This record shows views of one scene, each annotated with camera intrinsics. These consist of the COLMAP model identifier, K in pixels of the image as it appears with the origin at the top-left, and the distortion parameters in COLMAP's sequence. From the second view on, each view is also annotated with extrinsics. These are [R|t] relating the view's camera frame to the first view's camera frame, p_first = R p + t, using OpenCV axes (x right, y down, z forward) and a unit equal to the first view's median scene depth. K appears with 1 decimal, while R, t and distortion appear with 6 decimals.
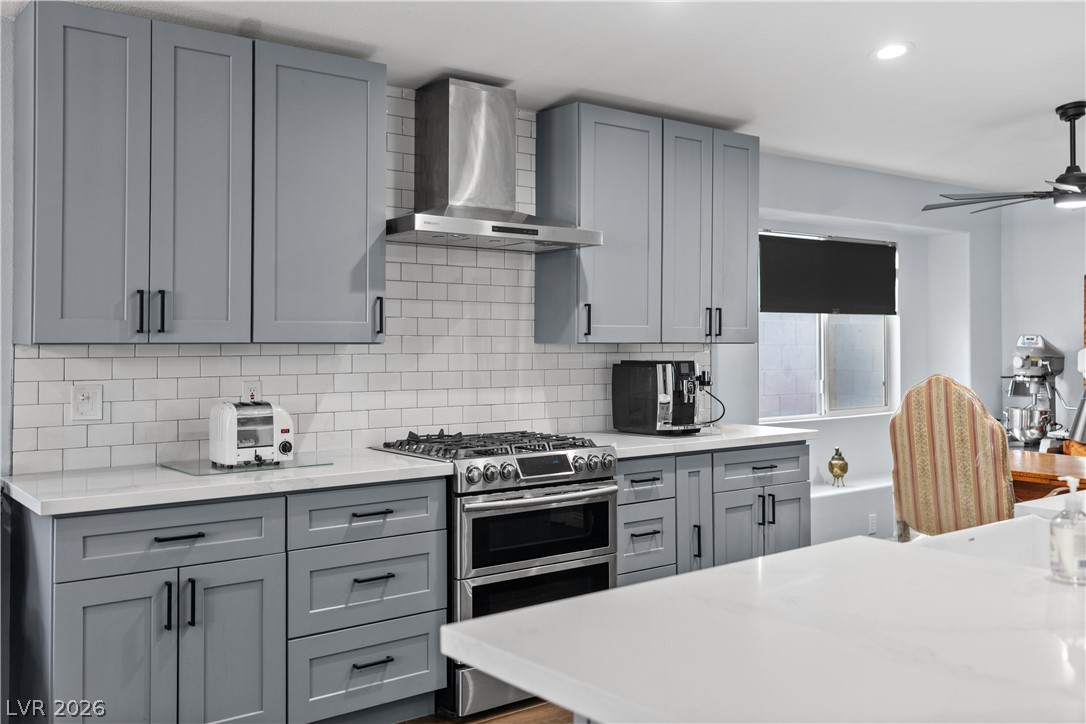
lens RADIAL K [[986.7, 0, 537.1], [0, 986.7, 336.8], [0, 0, 1]] dist [0.007117, -0.008650]
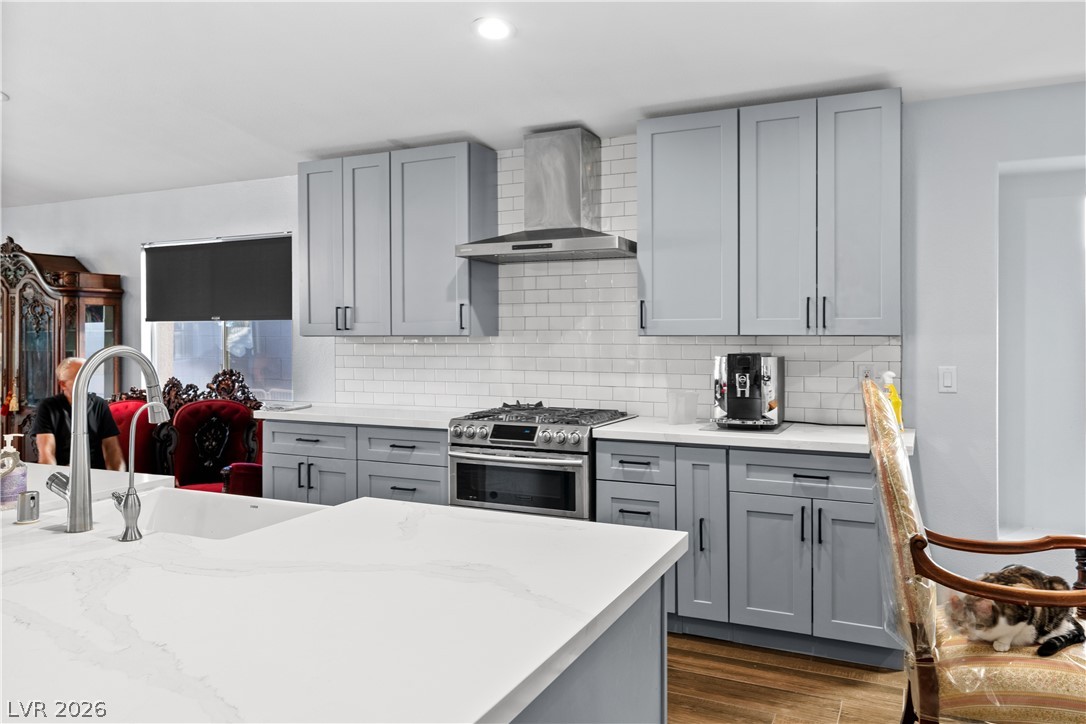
lens RADIAL K [[792.1, 0, 544.3], [0, 792.1, 341.5], [0, 0, 1]] dist [0.004358, 0.000174]
pose [[0.447004, 0.006630, -0.894507, 0.820409], [0.005915, 0.999929, 0.010368, 0.003155], [0.894512, -0.009925, 0.446933, 0.513931]]
